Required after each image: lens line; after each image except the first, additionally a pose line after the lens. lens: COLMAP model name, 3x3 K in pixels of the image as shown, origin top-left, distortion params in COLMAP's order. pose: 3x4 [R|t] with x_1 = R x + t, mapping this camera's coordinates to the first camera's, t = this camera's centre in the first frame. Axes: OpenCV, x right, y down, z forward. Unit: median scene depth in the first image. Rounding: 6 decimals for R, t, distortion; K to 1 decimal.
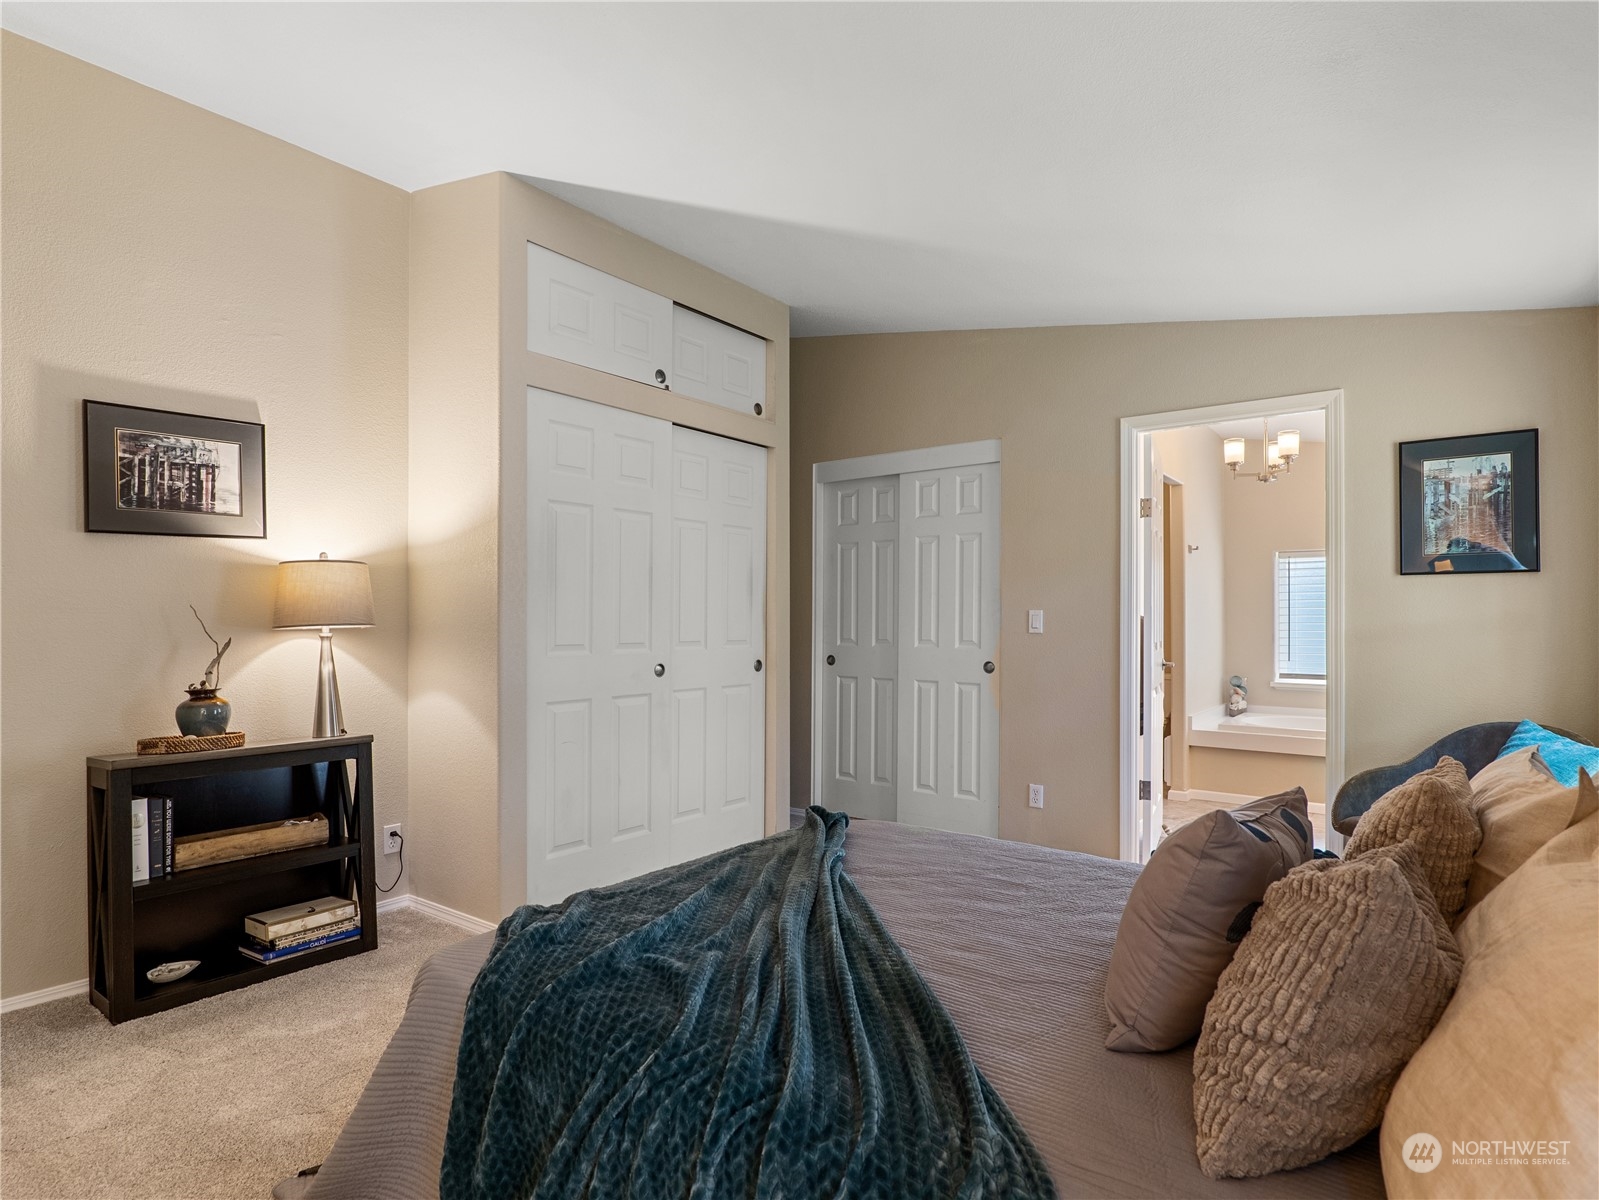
lens RADIAL K [[841.8, 0, 802.3], [0, 841.8, 611.9], [0, 0, 1]] dist [-0.008144, -0.000557]
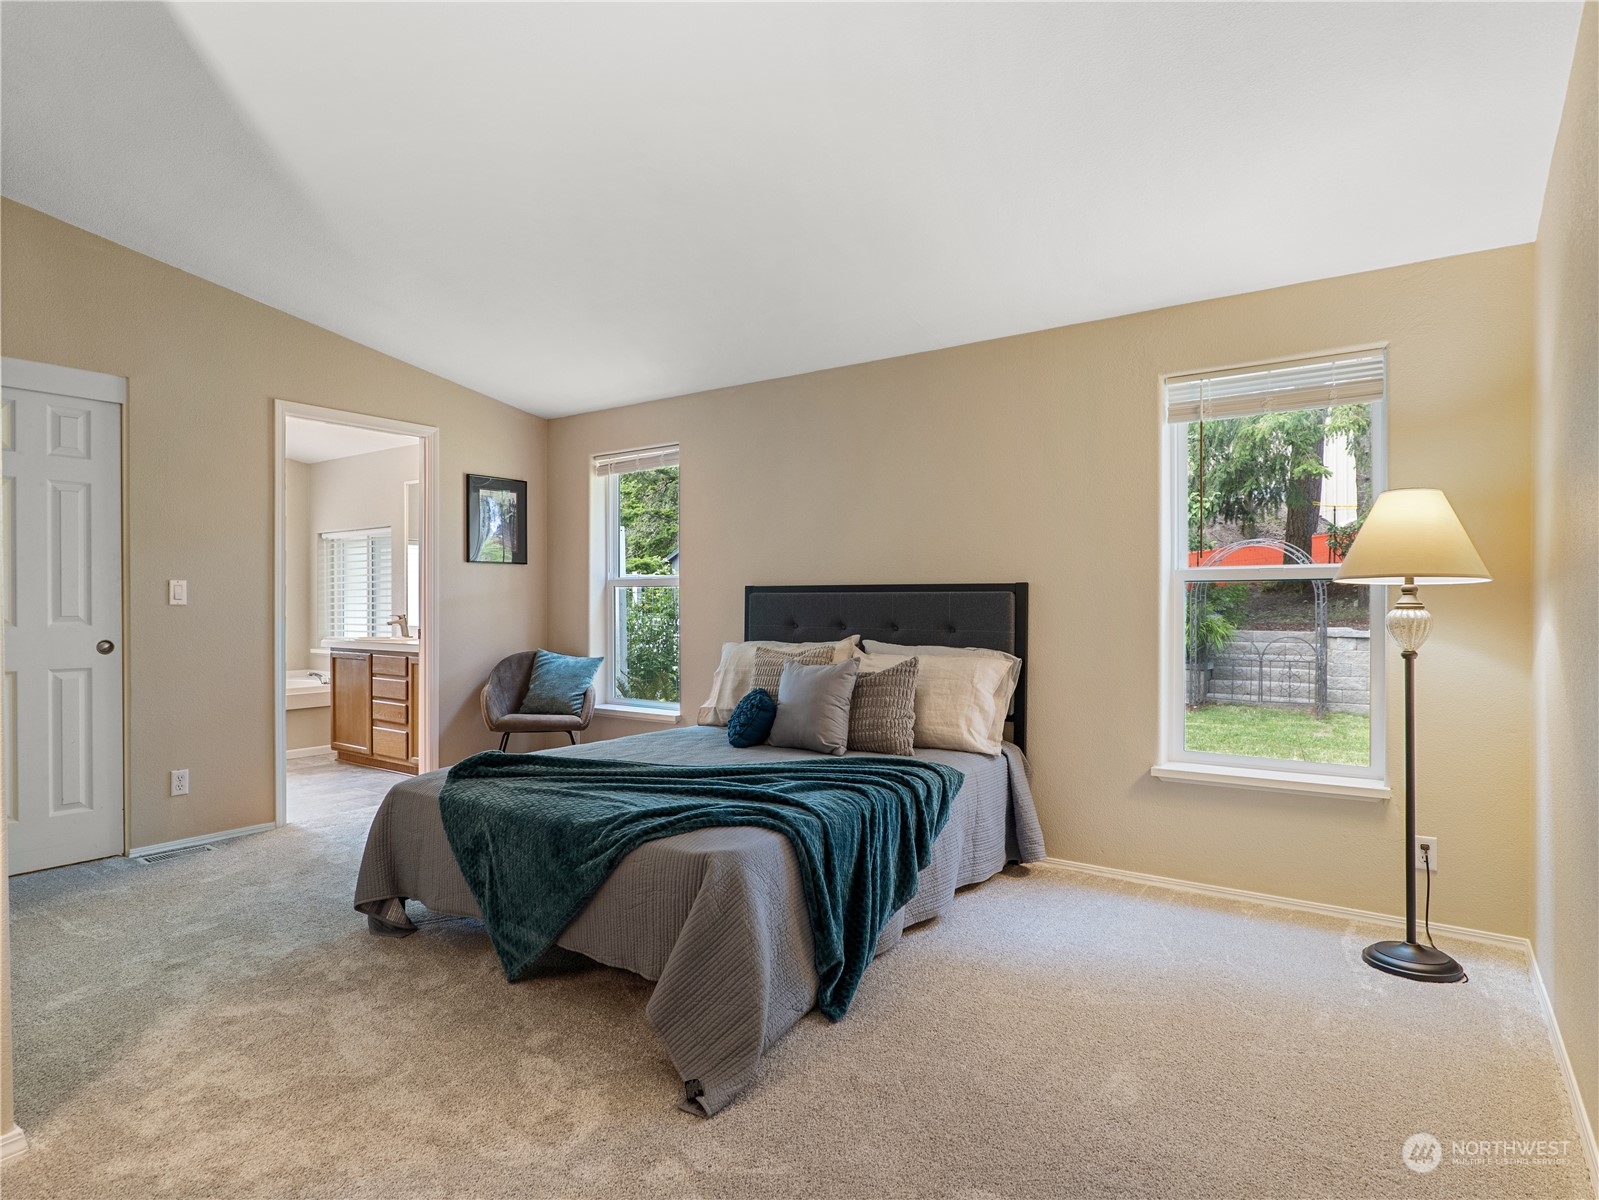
lens RADIAL K [[881.0, 0, 794.5], [0, 881.0, 604.2], [0, 0, 1]] dist [-0.004907, -0.000734]
pose [[-0.036110, -0.008280, 0.999314, -0.663771], [-0.004701, 0.999956, 0.008115, 0.012874], [-0.999337, -0.004405, -0.036147, 0.345146]]
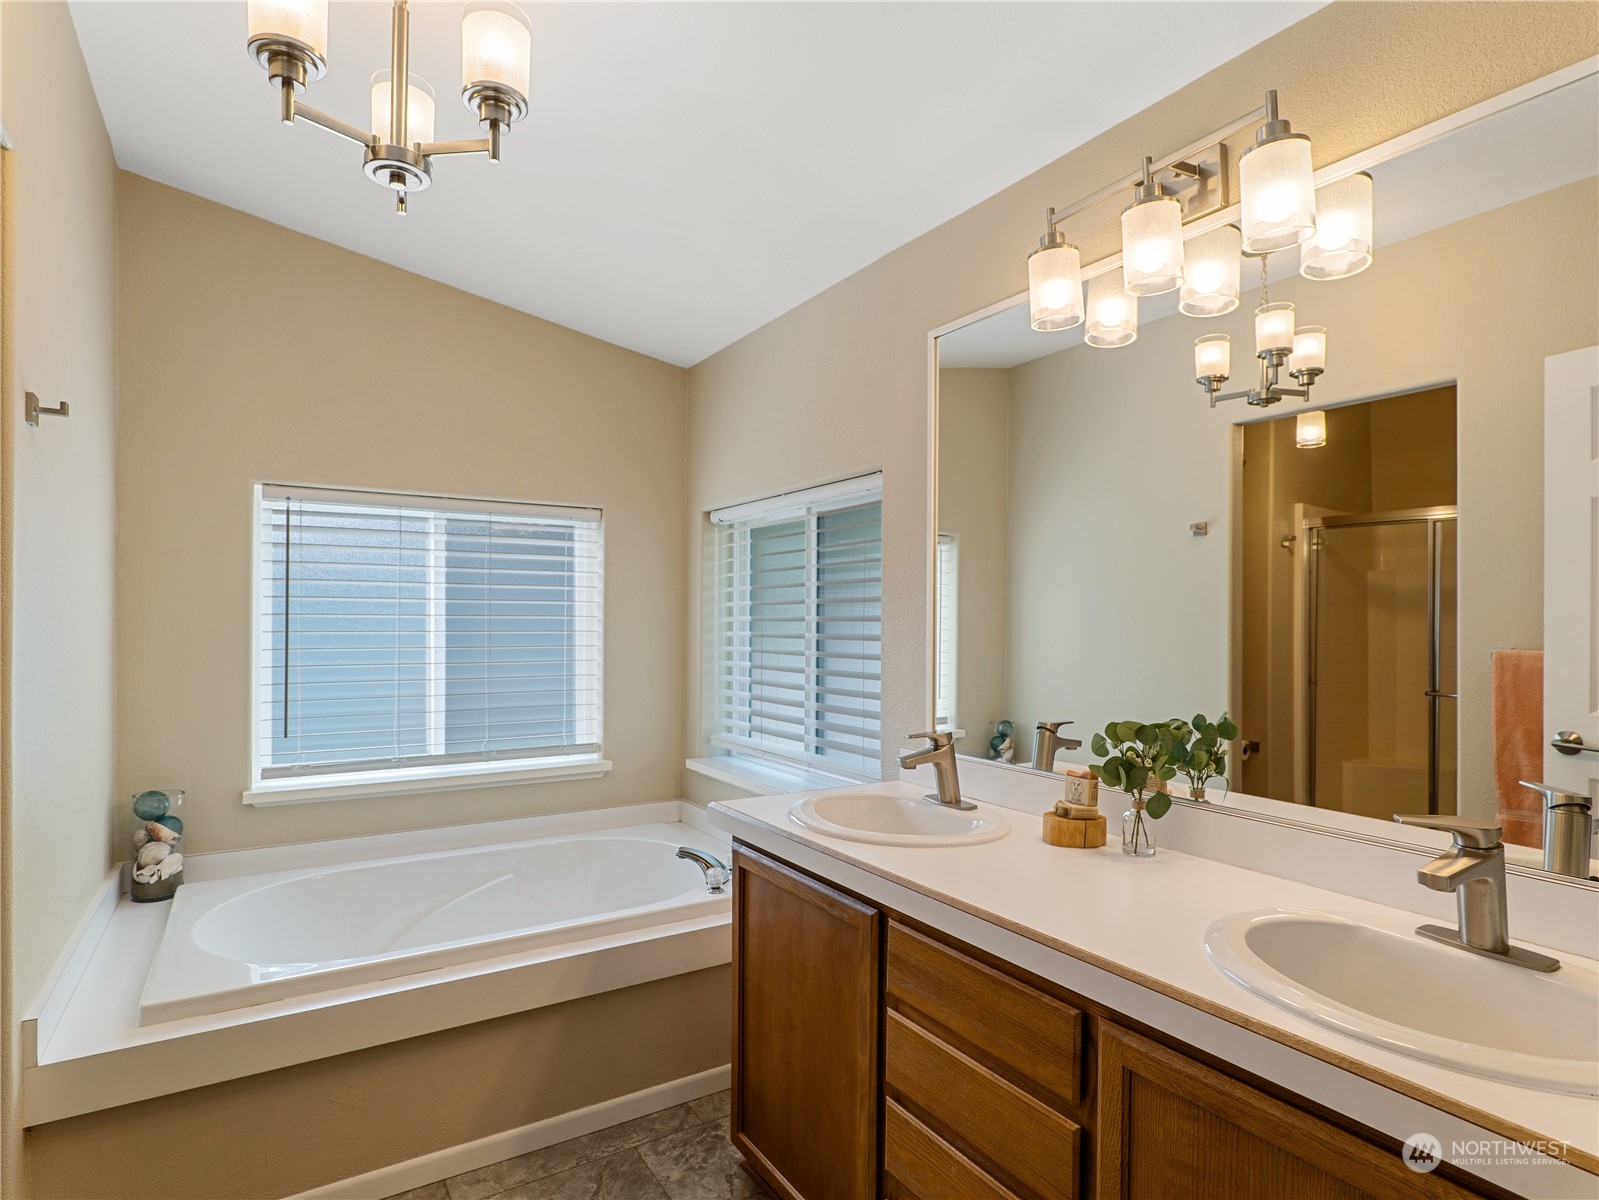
lens RADIAL K [[844.6, 0, 798.5], [0, 844.6, 616.2], [0, 0, 1]] dist [-0.028039, 0.008451]
pose [[0.337335, -0.002666, 0.941381, 0.373788], [-0.015676, 0.999841, 0.008449, -0.017747], [-0.941254, -0.017607, 0.337240, 0.861980]]
